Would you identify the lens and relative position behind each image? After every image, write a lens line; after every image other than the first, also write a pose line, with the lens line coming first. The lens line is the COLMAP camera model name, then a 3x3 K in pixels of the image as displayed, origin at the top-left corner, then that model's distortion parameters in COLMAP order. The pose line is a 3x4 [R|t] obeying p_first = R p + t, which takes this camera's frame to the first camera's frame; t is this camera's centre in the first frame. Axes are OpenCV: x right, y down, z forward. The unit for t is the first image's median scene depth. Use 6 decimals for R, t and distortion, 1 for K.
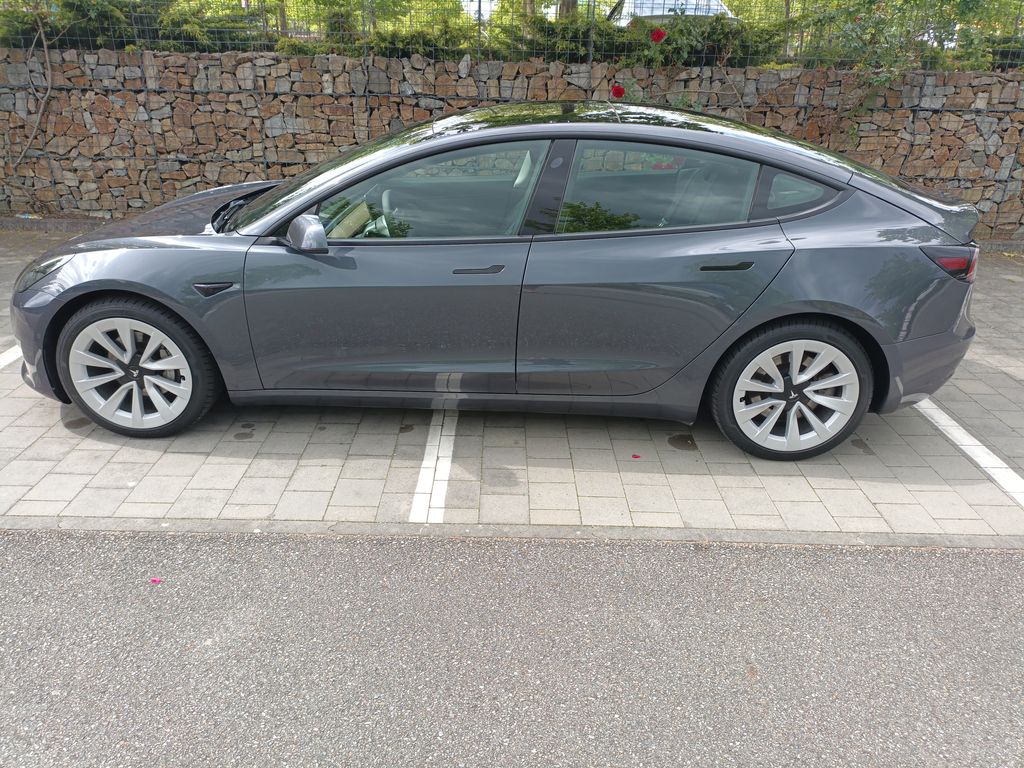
lens RADIAL K [[733.0, 0, 512.0], [0, 733.0, 384.0], [0, 0, 1]] dist [0.063602, -0.059557]
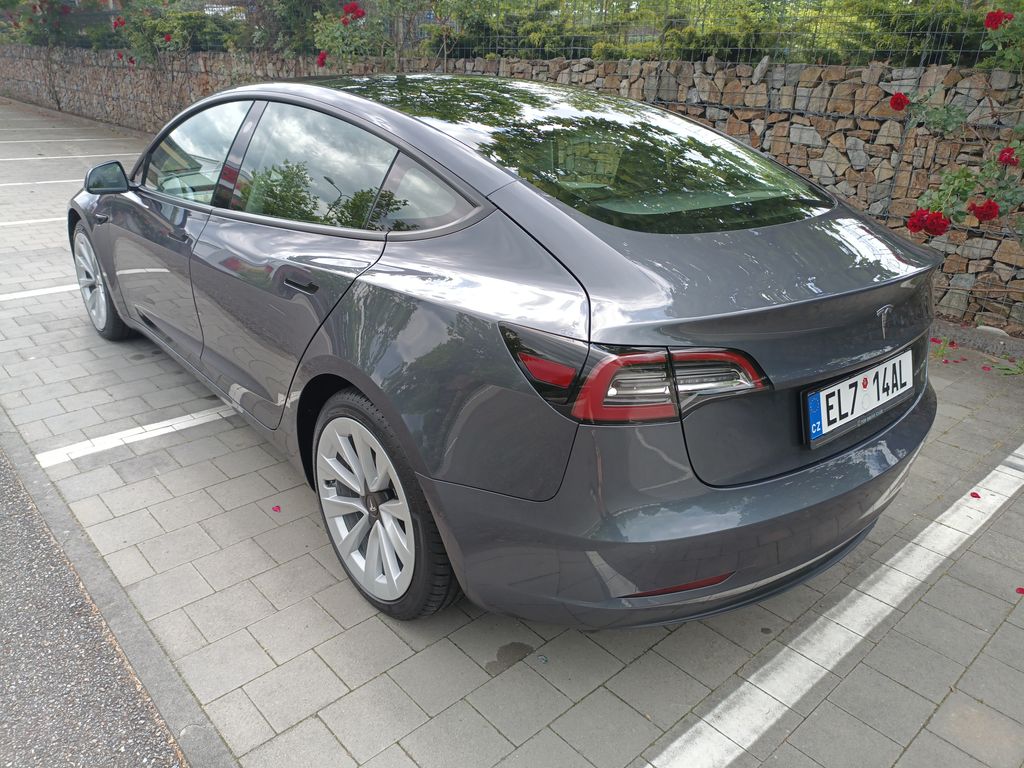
lens RADIAL K [[733.0, 0, 512.0], [0, 733.0, 384.0], [0, 0, 1]] dist [0.063602, -0.059557]
pose [[0.673788, 0.289380, -0.679904, 0.411311], [-0.316715, 0.944421, 0.088097, -0.088020], [0.667608, 0.155977, 0.727990, 0.275446]]
